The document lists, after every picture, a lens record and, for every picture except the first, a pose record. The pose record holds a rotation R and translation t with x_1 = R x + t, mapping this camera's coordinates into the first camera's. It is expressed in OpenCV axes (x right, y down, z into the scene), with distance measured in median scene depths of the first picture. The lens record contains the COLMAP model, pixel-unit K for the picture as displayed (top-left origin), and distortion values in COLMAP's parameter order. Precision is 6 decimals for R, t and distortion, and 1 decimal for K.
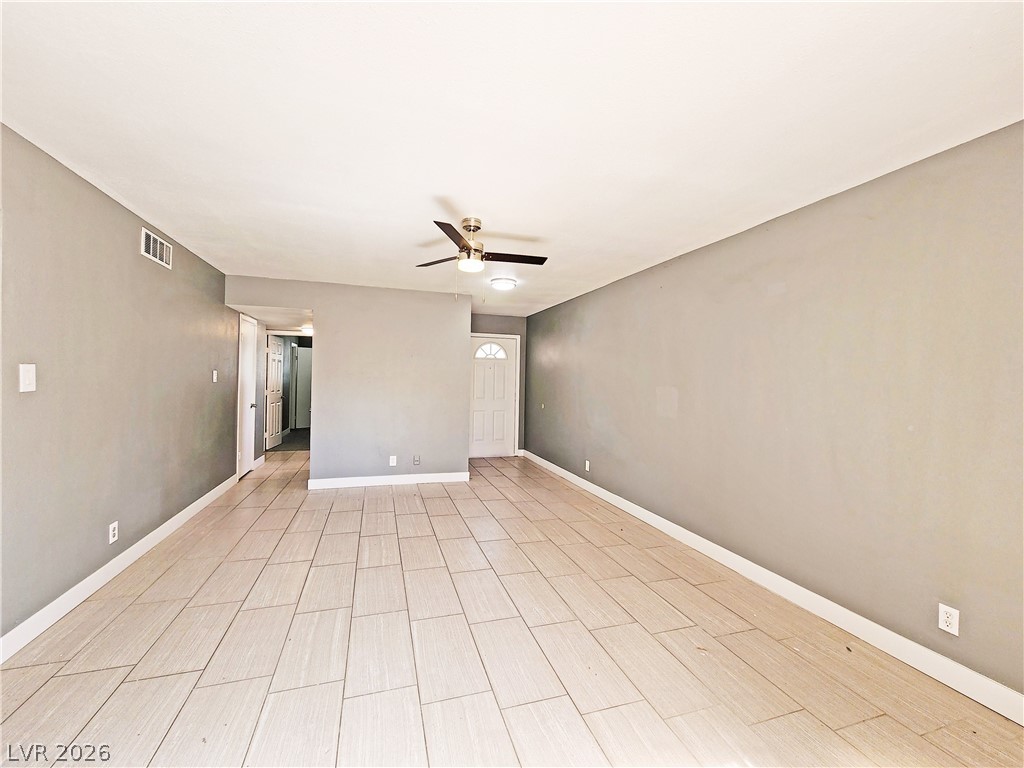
lens RADIAL K [[414.2, 0, 512.0], [0, 414.2, 384.0], [0, 0, 1]] dist [-0.001986, -0.000297]
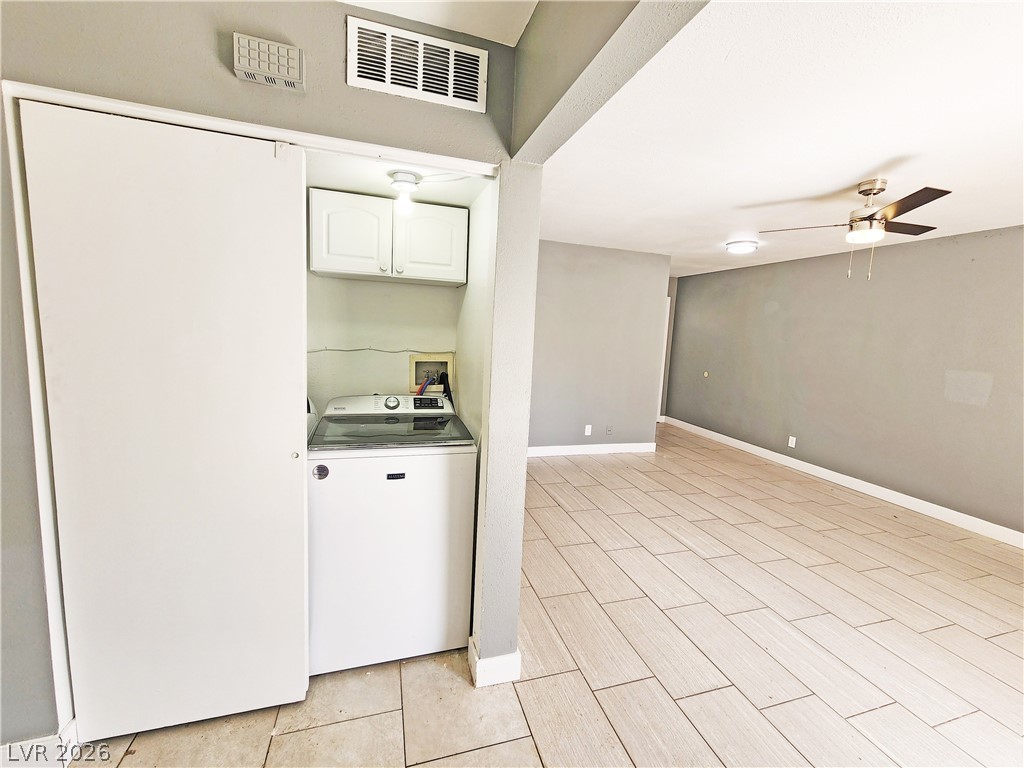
lens RADIAL K [[416.2, 0, 508.8], [0, 416.2, 380.6], [0, 0, 1]] dist [0.000604, -0.000162]
pose [[0.999476, 0.028901, -0.014579, -0.595894], [-0.027073, 0.993233, 0.112935, -0.043219], [0.017744, -0.112482, 0.993495, 0.060226]]
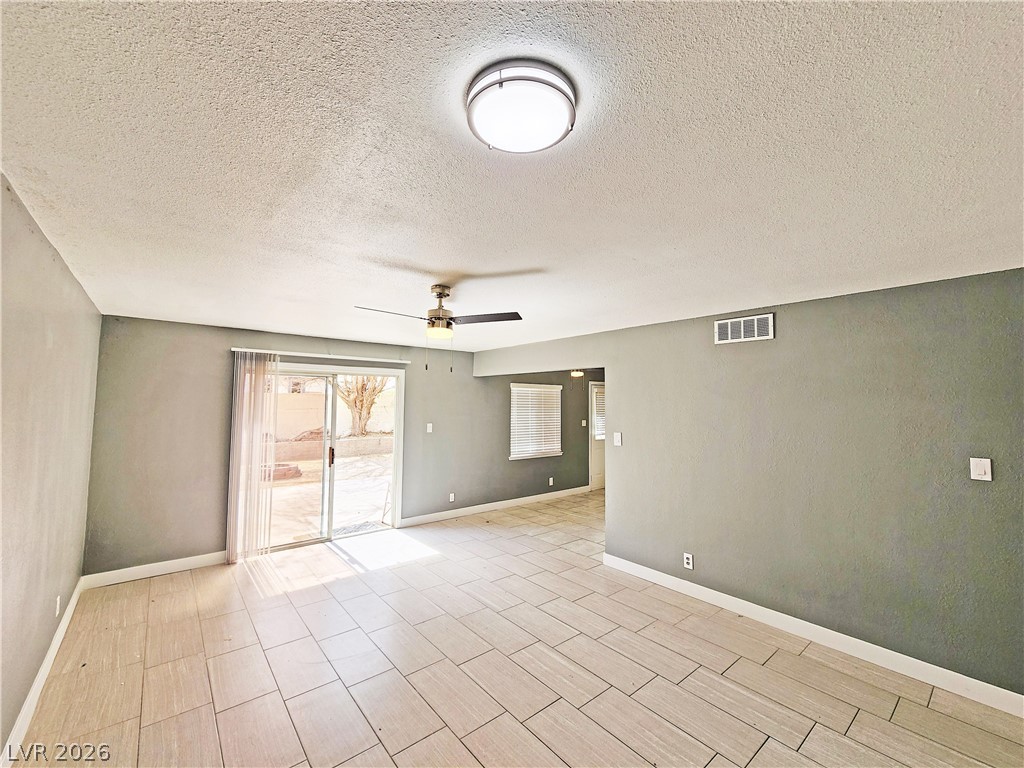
lens RADIAL K [[416.2, 0, 508.8], [0, 416.2, 380.6], [0, 0, 1]] dist [0.000604, -0.000162]
pose [[-0.929836, -0.046858, -0.364977, 0.068993], [-0.029105, 0.998117, -0.053996, -0.092330], [0.366820, -0.039585, -0.929449, 1.404079]]
